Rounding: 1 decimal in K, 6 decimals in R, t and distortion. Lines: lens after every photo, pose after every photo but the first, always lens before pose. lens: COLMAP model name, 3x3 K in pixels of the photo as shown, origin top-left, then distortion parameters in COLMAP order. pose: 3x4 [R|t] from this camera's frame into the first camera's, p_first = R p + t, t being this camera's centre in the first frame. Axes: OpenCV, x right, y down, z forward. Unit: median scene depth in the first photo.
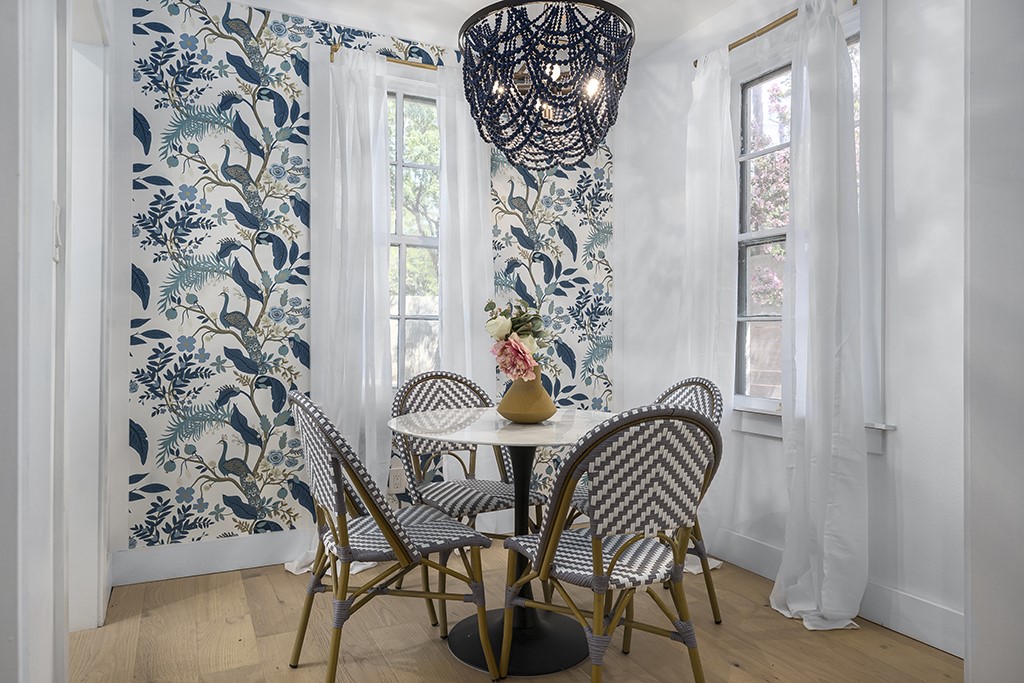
lens RADIAL K [[686.9, 0, 512.0], [0, 686.9, 341.5], [0, 0, 1]] dist [0.000601, -0.000373]
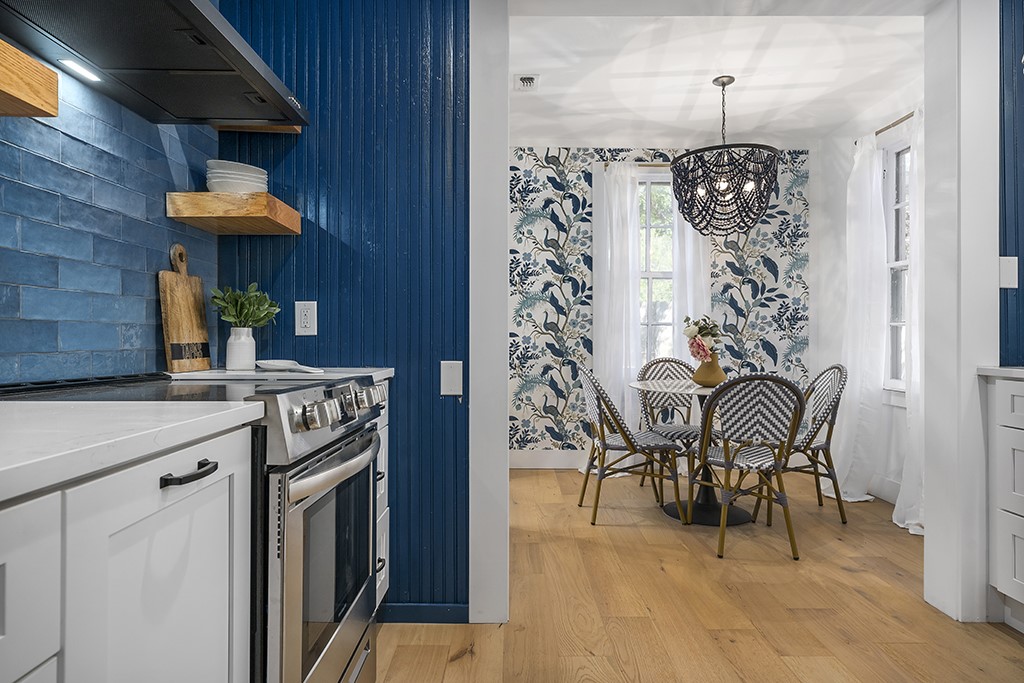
lens RADIAL K [[616.3, 0, 511.5], [0, 616.3, 314.3], [0, 0, 1]] dist [0.042350, 0.000313]
pose [[0.903573, -0.014494, -0.428188, 0.178716], [-0.002727, 0.999213, -0.039578, -0.000696], [0.428425, 0.036930, 0.902822, -0.463750]]
